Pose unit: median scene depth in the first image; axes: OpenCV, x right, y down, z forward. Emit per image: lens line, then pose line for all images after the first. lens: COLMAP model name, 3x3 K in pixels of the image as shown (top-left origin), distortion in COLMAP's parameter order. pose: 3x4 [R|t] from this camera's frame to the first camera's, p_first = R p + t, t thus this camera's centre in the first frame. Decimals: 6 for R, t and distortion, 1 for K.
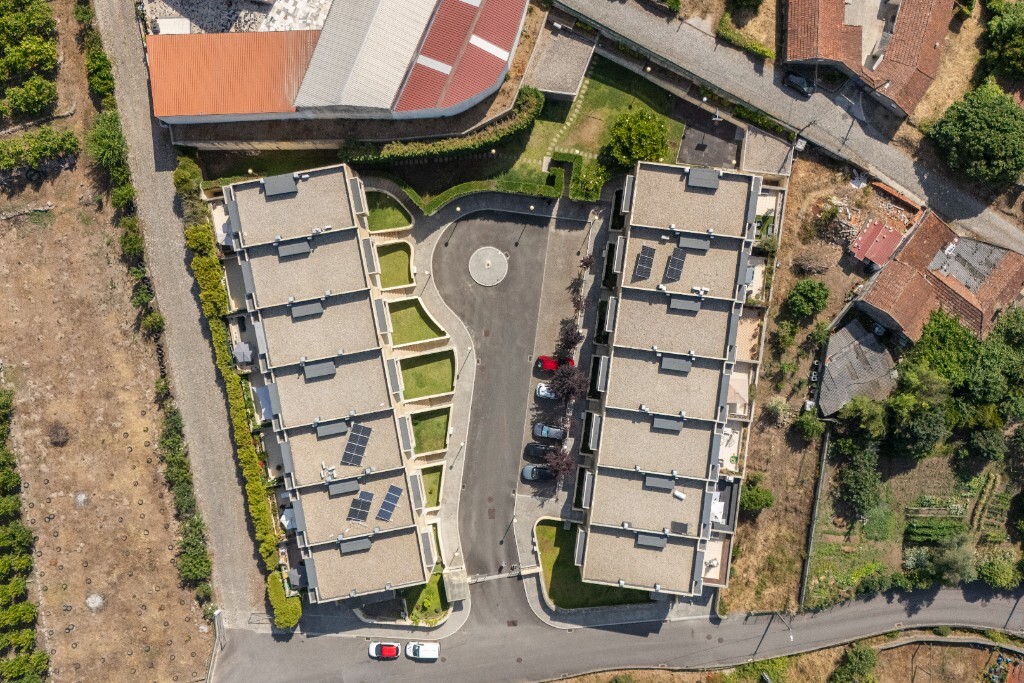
lens RADIAL K [[945.7, 0, 514.4], [0, 945.7, 327.8], [0, 0, 1]] dist [0.046601, 0.000000]
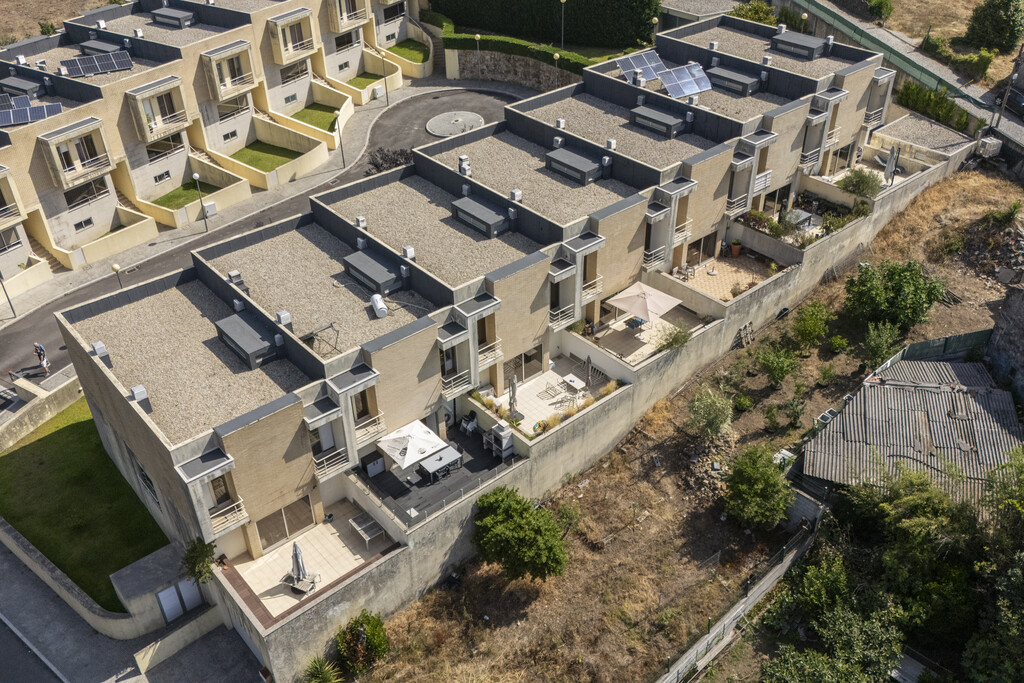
lens RADIAL K [[897.2, 0, 525.6], [0, 897.2, 334.3], [0, 0, 1]] dist [0.087274, -0.100754]
pose [[0.747087, 0.388172, -0.539615, 0.406461], [-0.664721, 0.432920, -0.608873, 0.350752], [-0.002737, 0.813574, 0.581455, 0.731986]]
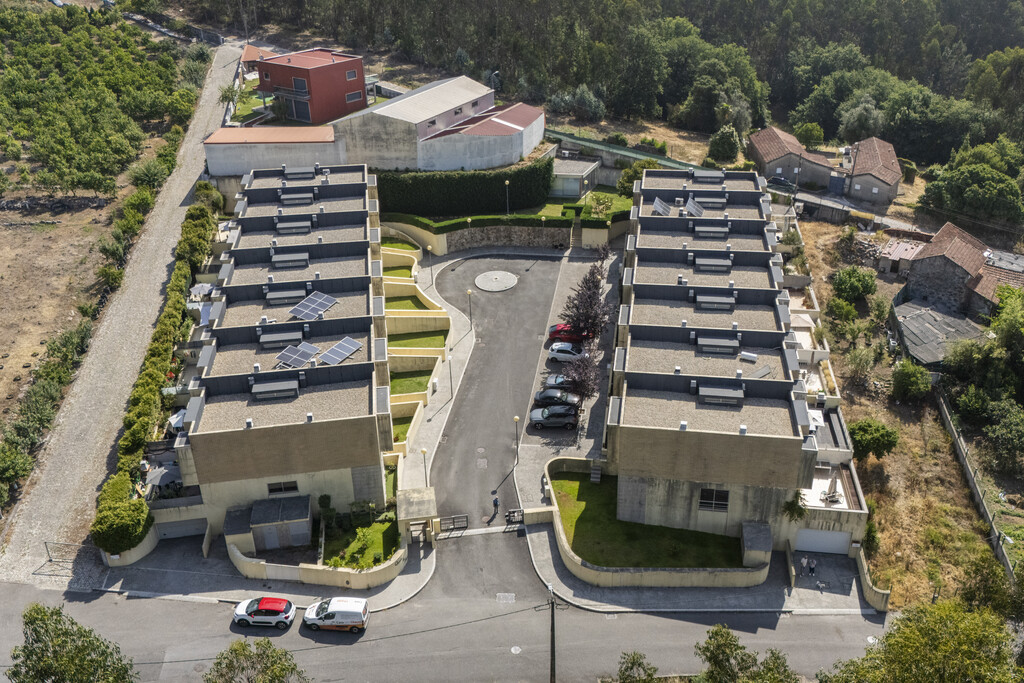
lens RADIAL K [[897.2, 0, 535.7], [0, 897.2, 341.0], [0, 0, 1]] dist [0.087274, -0.100754]
pose [[0.999906, 0.011895, -0.006824, 0.017373], [-0.011566, 0.464082, -0.885717, 0.720522], [-0.007369, 0.885712, 0.464176, 0.631819]]
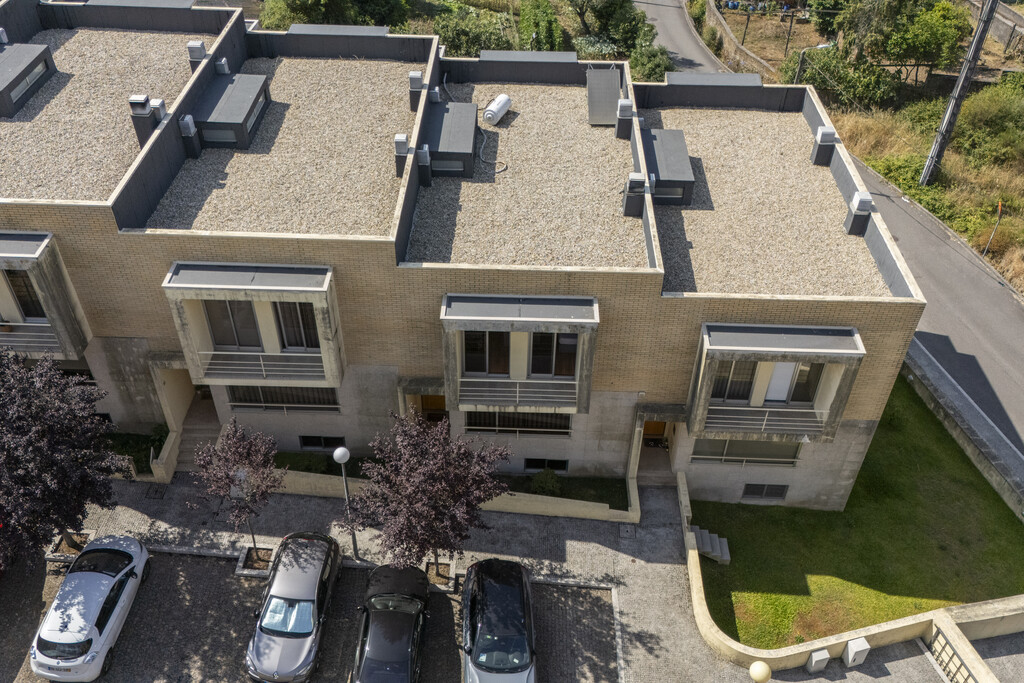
lens RADIAL K [[897.2, 0, 508.4], [0, 897.2, 344.5], [0, 0, 1]] dist [0.087274, -0.100754]
pose [[-0.100490, -0.637950, 0.763493, -0.082481], [0.994873, -0.055640, 0.084453, 0.141679], [-0.011396, 0.768065, 0.640270, 0.817546]]
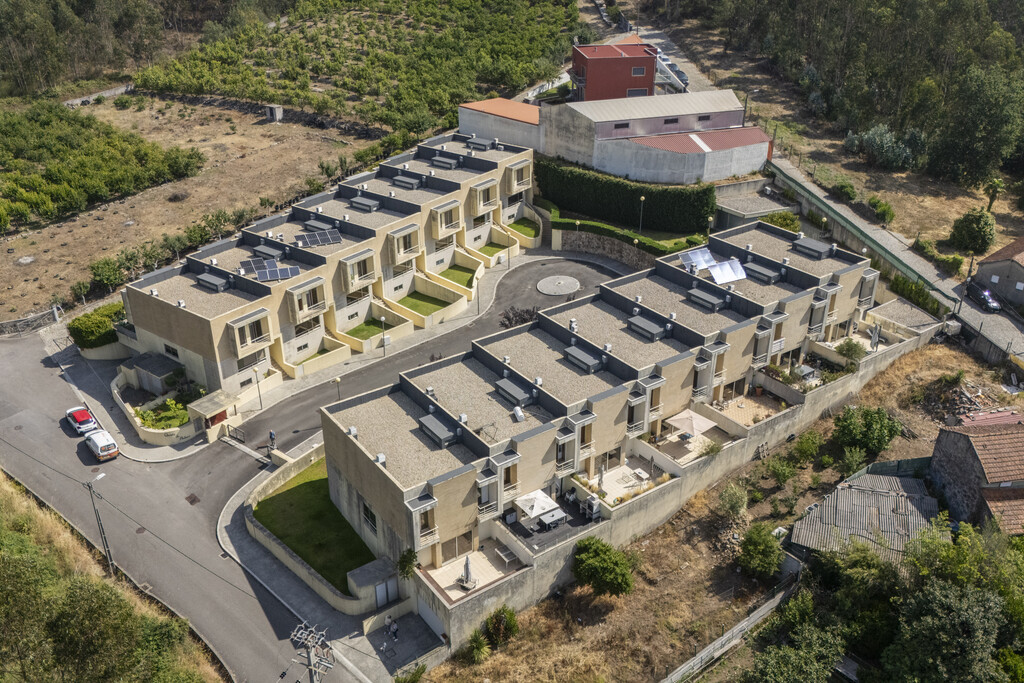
lens RADIAL K [[897.2, 0, 513.6], [0, 897.2, 331.7], [0, 0, 1]] dist [0.087274, -0.100754]
pose [[0.677239, 0.347861, -0.648336, 0.511315], [-0.735715, 0.310130, -0.602115, 0.493680], [-0.008383, 0.884767, 0.465959, 0.621541]]
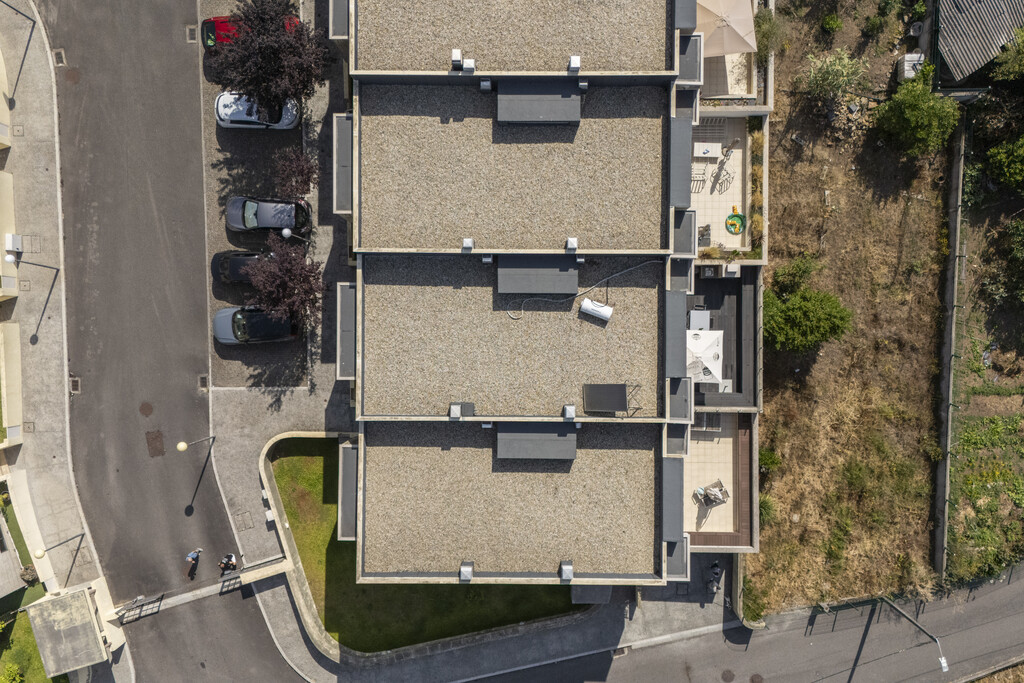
lens RADIAL K [[945.7, 0, 514.7], [0, 945.7, 334.7], [0, 0, 1]] dist [0.046601, 0.000000]
pose [[0.992709, -0.120404, 0.005610, 0.130865], [0.120409, 0.992724, -0.000453, 0.169995], [-0.005514, 0.001125, 0.999984, 0.598879]]
